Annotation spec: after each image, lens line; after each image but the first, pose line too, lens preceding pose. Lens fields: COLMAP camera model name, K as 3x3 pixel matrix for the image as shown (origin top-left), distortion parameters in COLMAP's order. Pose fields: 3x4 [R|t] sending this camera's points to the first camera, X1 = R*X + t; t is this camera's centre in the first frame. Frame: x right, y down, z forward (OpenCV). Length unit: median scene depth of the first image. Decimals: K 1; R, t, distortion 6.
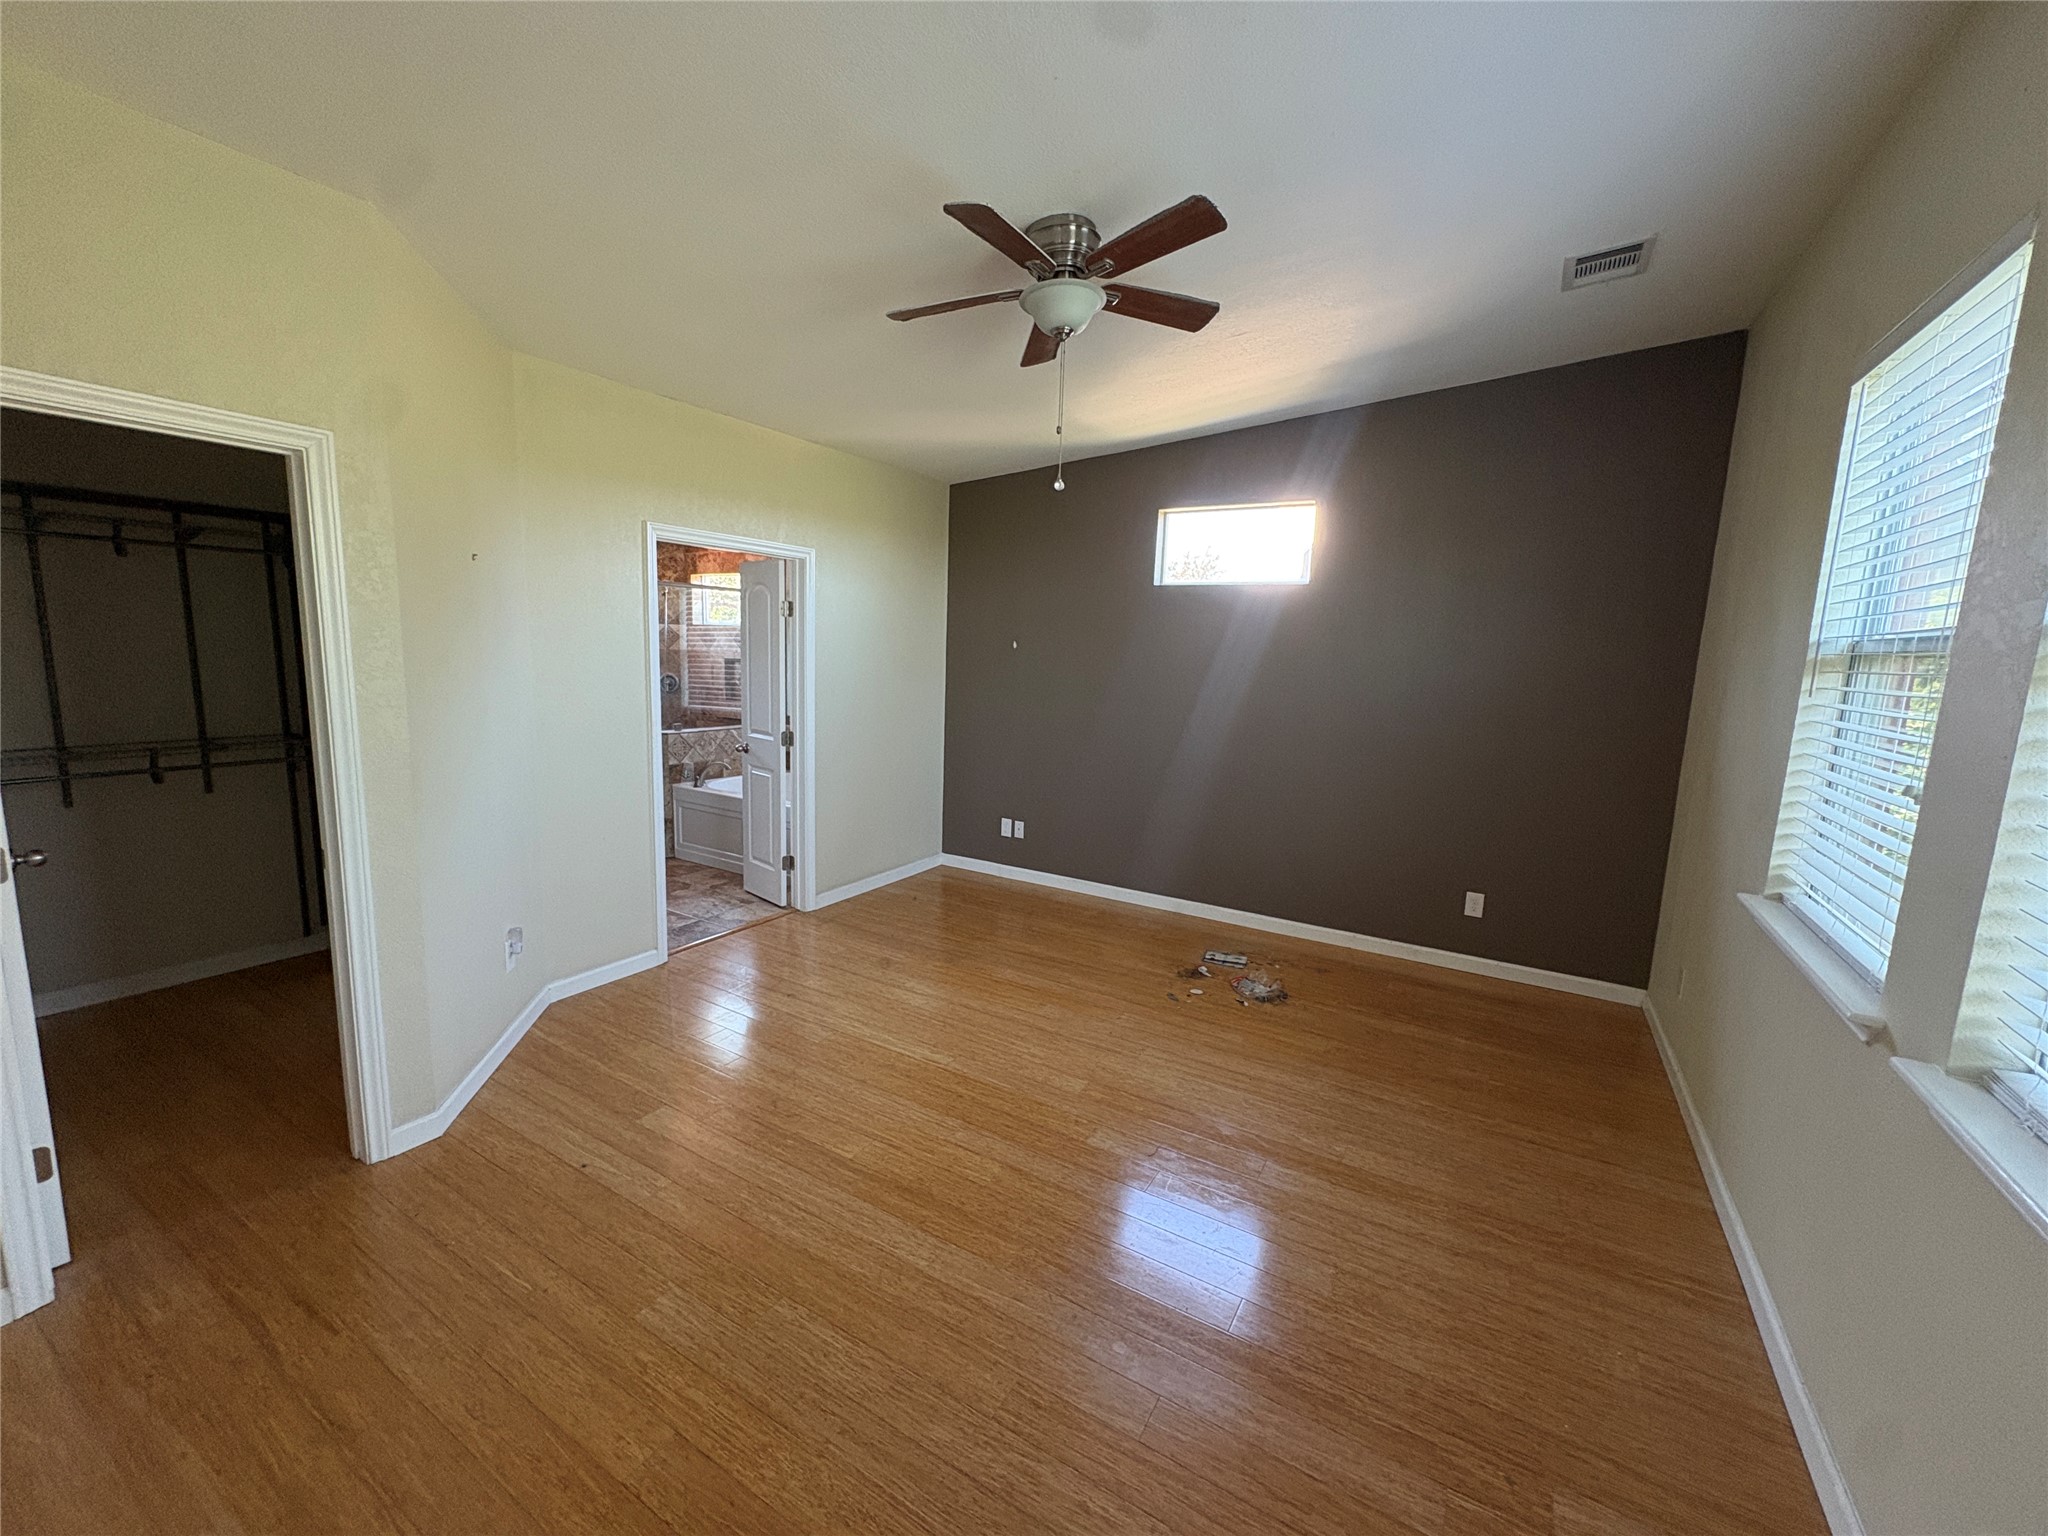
lens RADIAL K [[824.4, 0, 1023.4], [0, 824.4, 767.4], [0, 0, 1]] dist [-0.000362, -0.000273]
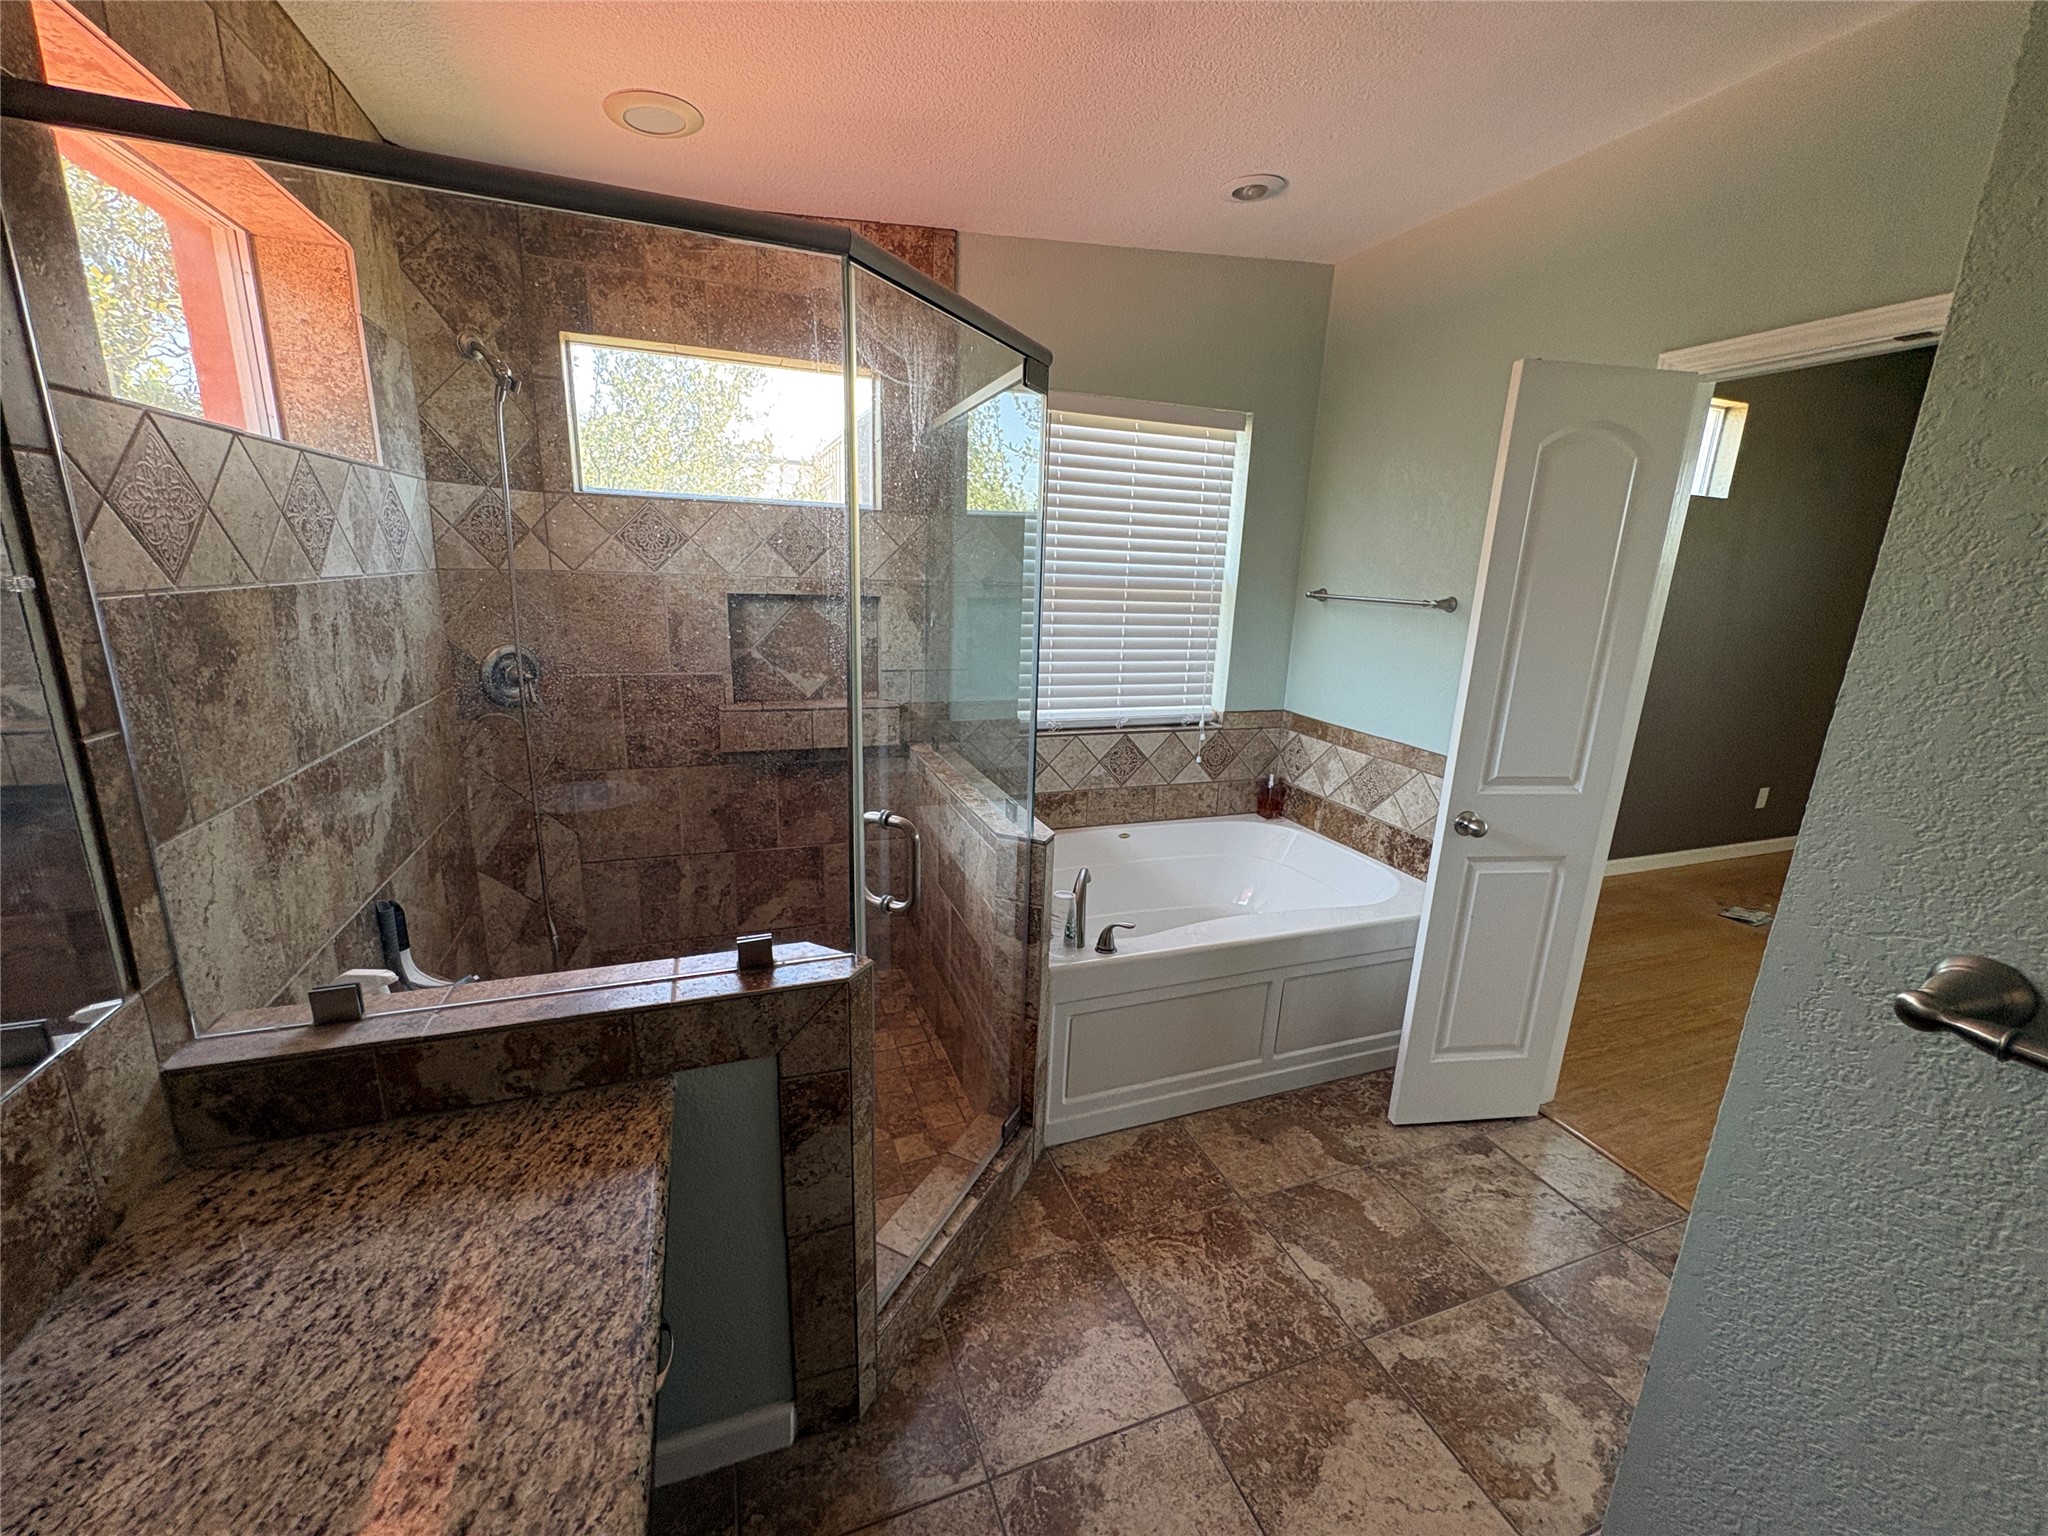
lens RADIAL K [[824.4, 0, 1024.9], [0, 824.4, 768.5], [0, 0, 1]] dist [-0.000362, -0.000273]
pose [[0.629042, -0.203468, 0.750271, -0.571189], [0.106515, 0.978596, 0.176083, -0.105877], [-0.770039, -0.030849, 0.637250, 0.657998]]
